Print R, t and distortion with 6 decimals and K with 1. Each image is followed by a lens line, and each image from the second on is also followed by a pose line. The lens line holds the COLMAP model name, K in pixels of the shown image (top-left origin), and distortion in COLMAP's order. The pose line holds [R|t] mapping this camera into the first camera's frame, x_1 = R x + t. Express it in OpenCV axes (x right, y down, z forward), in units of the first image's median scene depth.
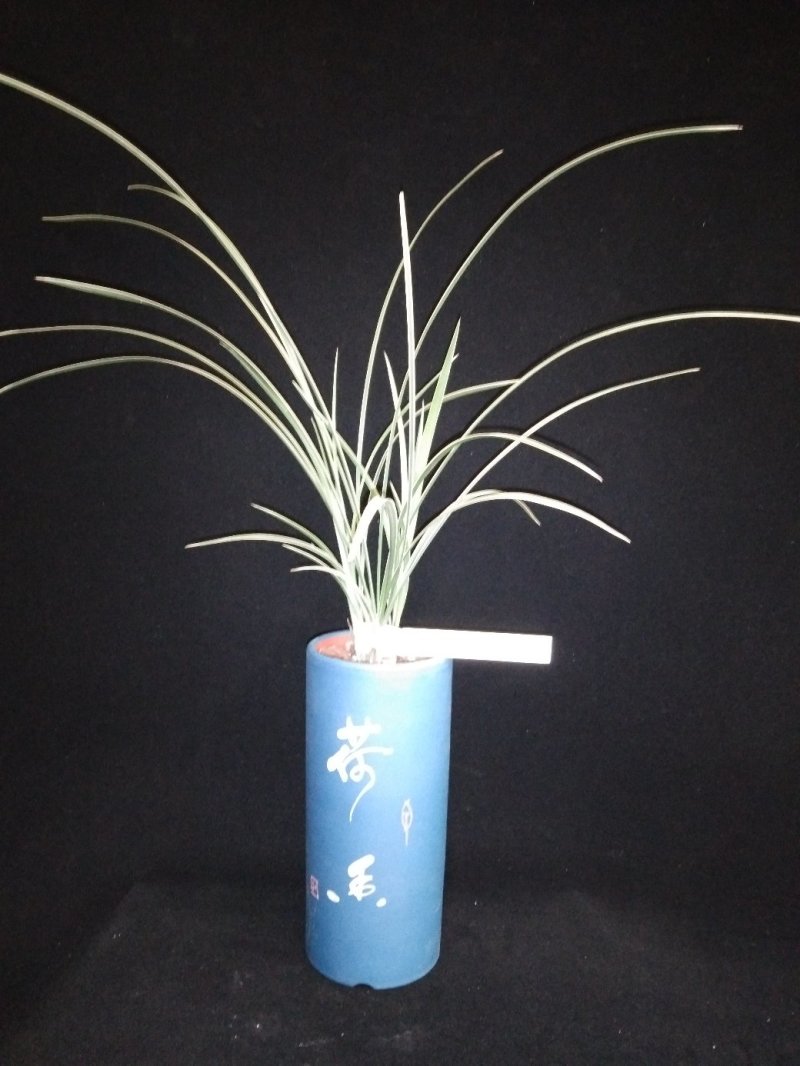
lens RADIAL K [[881.5, 0, 400.0], [0, 881.5, 533.0], [0, 0, 1]] dist [0.131925, -0.423388]
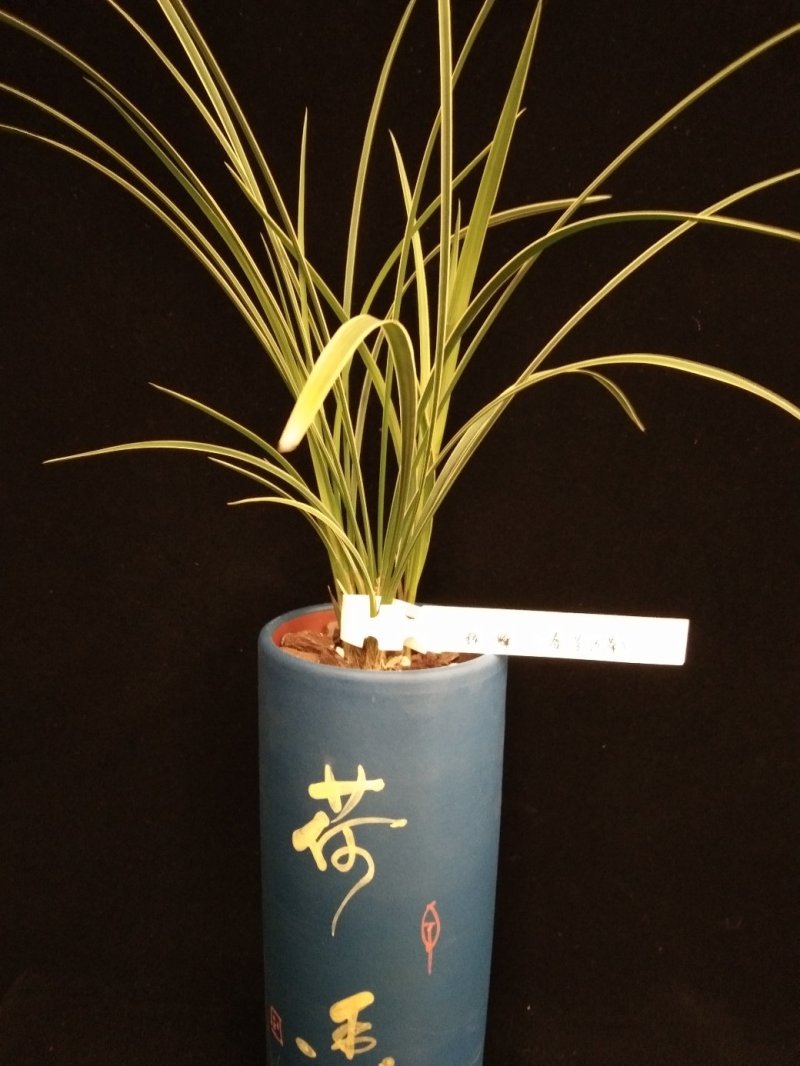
lens RADIAL K [[881.5, 0, 400.0], [0, 881.5, 533.0], [0, 0, 1]] dist [0.131925, -0.423388]
pose [[0.999995, -0.000330, 0.003256, -0.013718], [0.000183, 0.998994, 0.044836, 0.036391], [-0.003267, -0.044836, 0.998989, 0.429703]]
